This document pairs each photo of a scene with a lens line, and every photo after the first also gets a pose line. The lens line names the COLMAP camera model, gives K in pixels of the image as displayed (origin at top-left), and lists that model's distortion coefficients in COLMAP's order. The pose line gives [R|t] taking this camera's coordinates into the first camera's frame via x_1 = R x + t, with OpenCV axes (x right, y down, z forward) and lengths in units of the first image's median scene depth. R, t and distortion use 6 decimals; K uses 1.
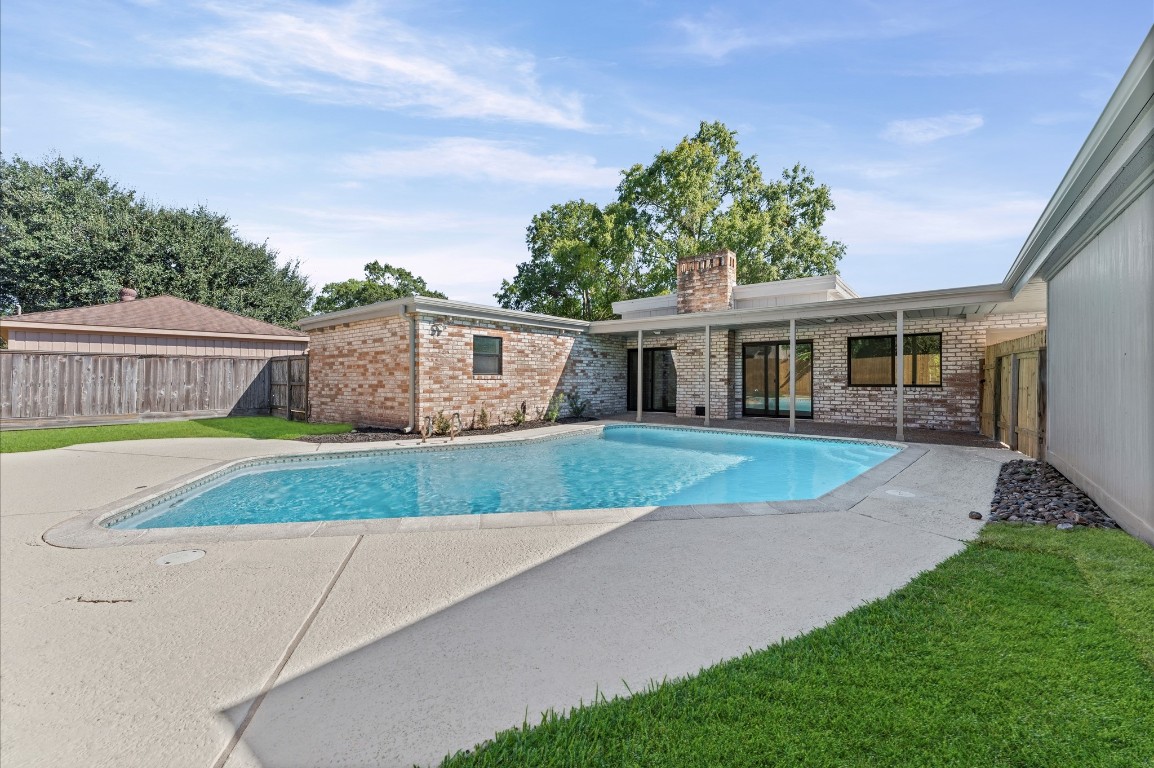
lens RADIAL K [[459.2, 0, 566.7], [0, 459.2, 372.3], [0, 0, 1]] dist [-0.001443, -0.001100]
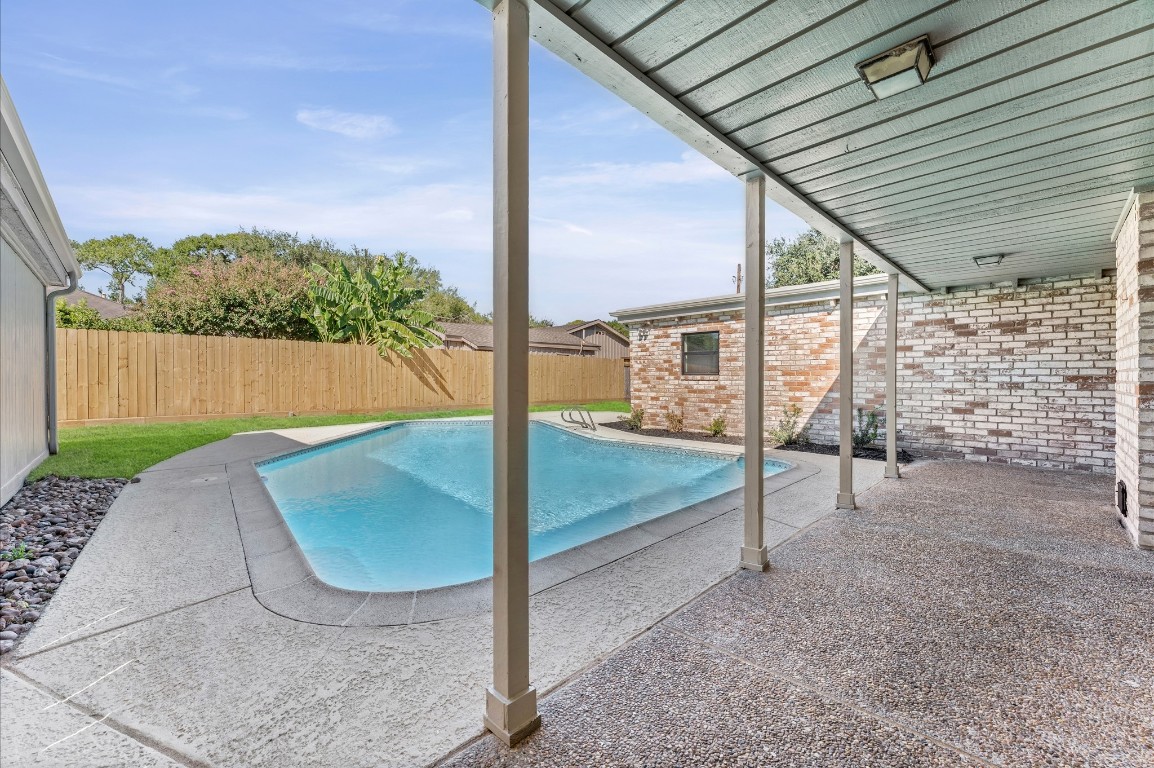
lens RADIAL K [[459.2, 0, 578.4], [0, 459.2, 383.0], [0, 0, 1]] dist [-0.001443, -0.001100]
pose [[-0.106497, 0.004504, -0.994303, 0.753349], [0.002512, 0.999988, 0.004260, 0.016398], [0.994310, -0.002044, -0.106507, 0.868161]]
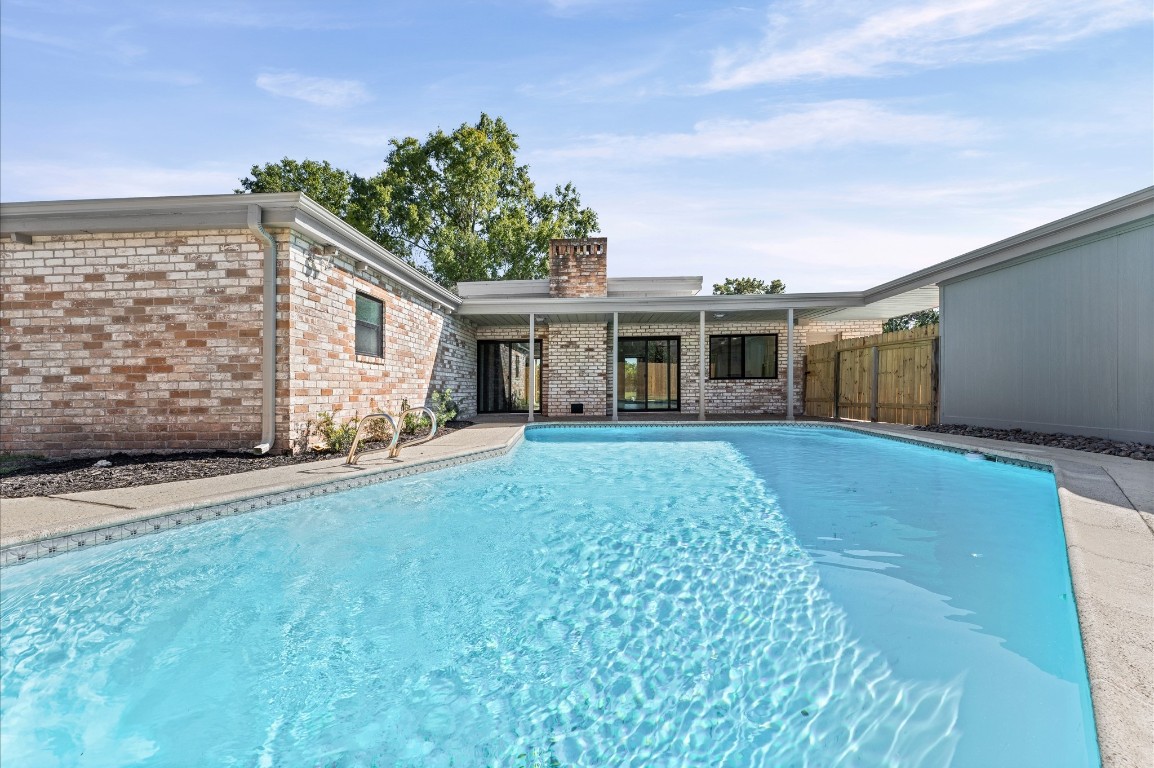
lens RADIAL K [[459.2, 0, 572.4], [0, 459.2, 389.0], [0, 0, 1]] dist [-0.001443, -0.001100]
pose [[0.805904, -0.005924, 0.592017, -0.325724], [0.001883, 0.999971, 0.007443, 0.047126], [-0.592043, -0.004884, 0.805891, 0.324366]]
